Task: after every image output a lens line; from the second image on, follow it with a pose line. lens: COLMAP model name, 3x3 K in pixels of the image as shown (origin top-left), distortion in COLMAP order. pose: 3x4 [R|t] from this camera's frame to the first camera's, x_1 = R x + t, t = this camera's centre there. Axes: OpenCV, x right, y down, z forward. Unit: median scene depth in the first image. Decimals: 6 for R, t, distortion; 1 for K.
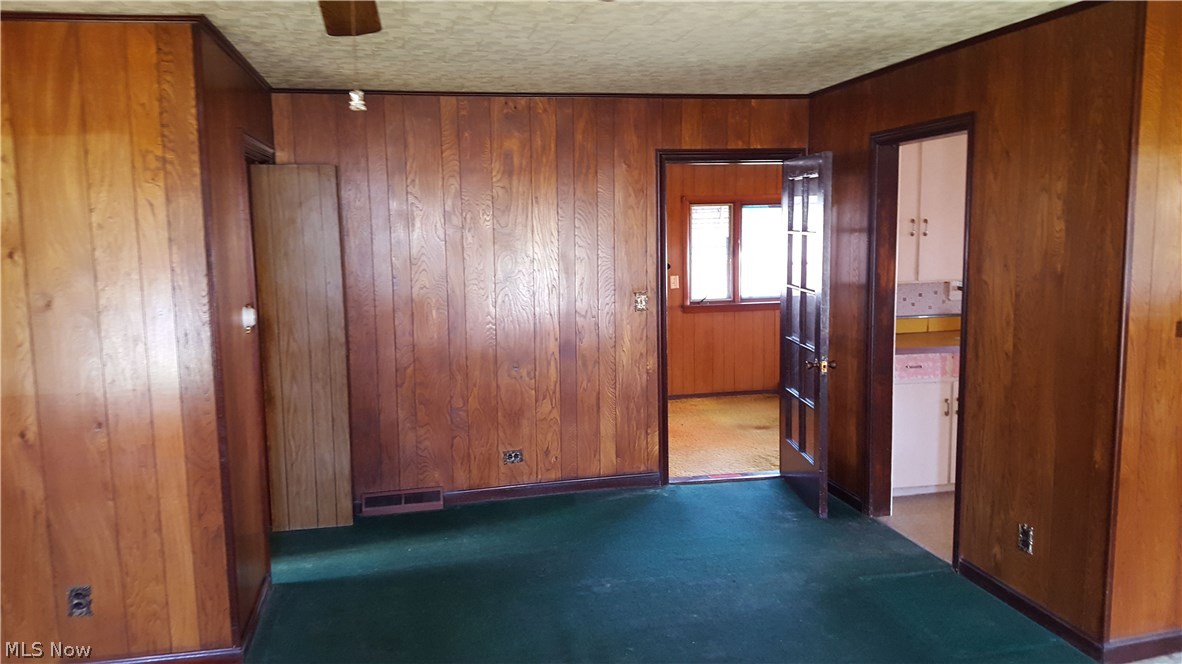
lens RADIAL K [[865.3, 0, 591.0], [0, 865.3, 332.0], [0, 0, 1]] dist [0.150218, -0.301167]
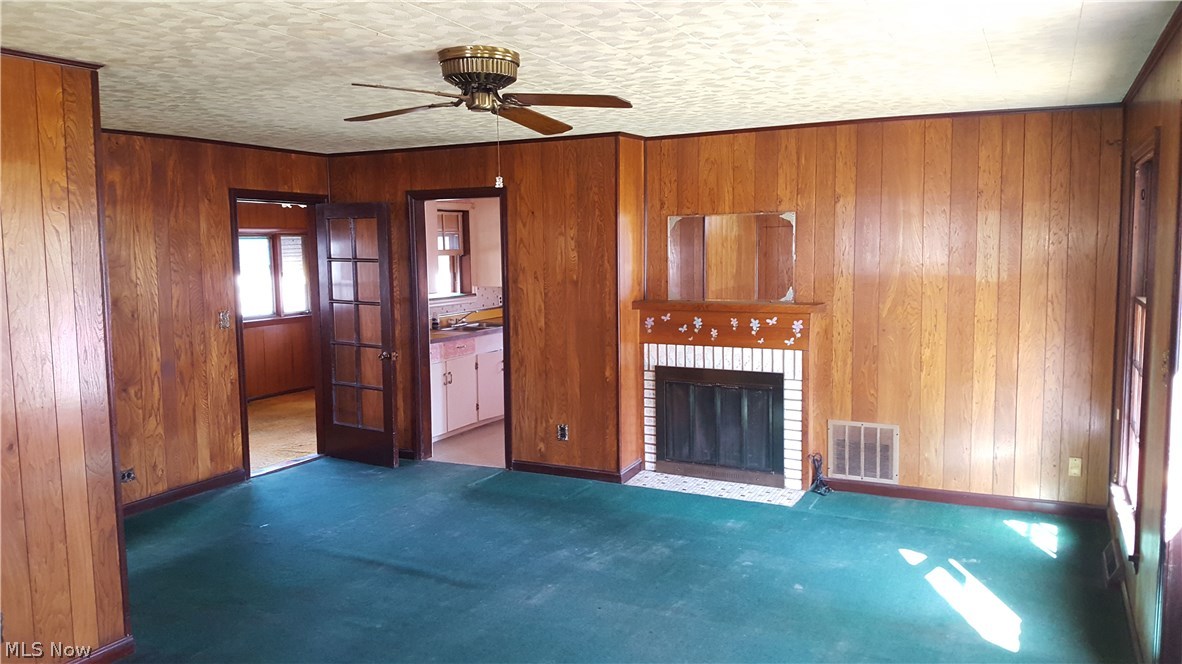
lens RADIAL K [[865.3, 0, 591.0], [0, 865.3, 332.0], [0, 0, 1]] dist [0.150218, -0.301167]
pose [[0.623903, -0.067113, 0.778615, -0.786450], [0.097994, 0.995161, 0.007256, 0.028273], [-0.775334, 0.071773, 0.627460, -0.138279]]
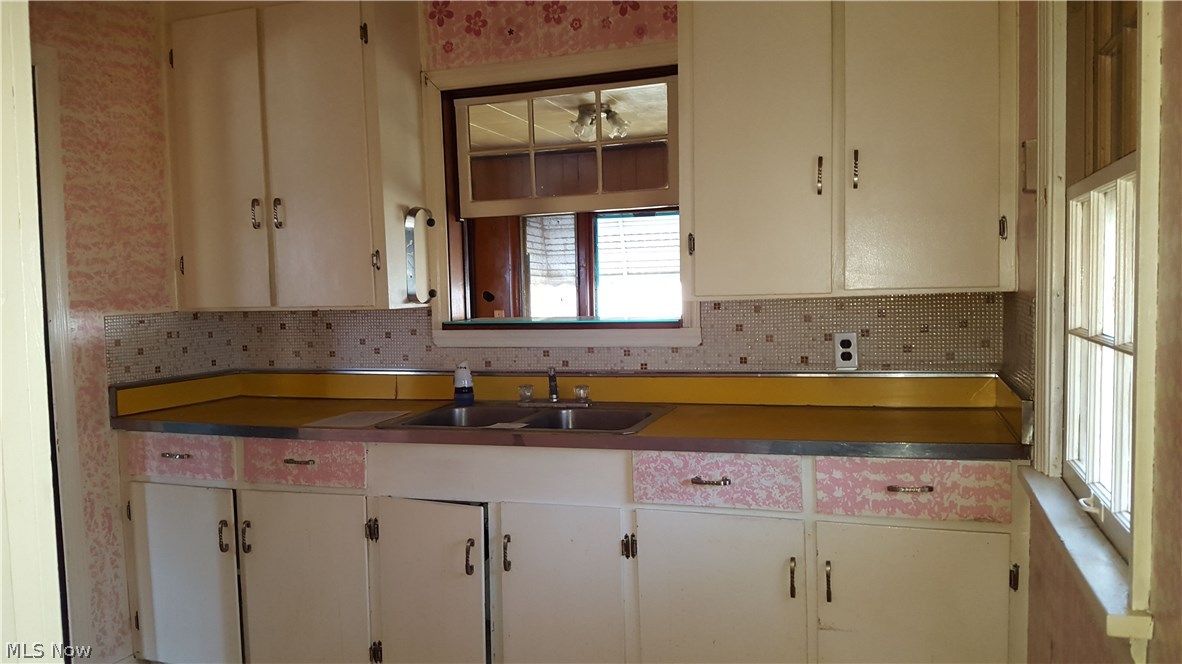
lens RADIAL K [[865.3, 0, 591.0], [0, 865.3, 332.0], [0, 0, 1]] dist [0.150218, -0.301167]
pose [[0.852720, 0.024866, -0.521777, 1.036867], [-0.056787, 0.997359, -0.045274, -0.033879], [0.519273, 0.068236, 0.851880, 0.761222]]
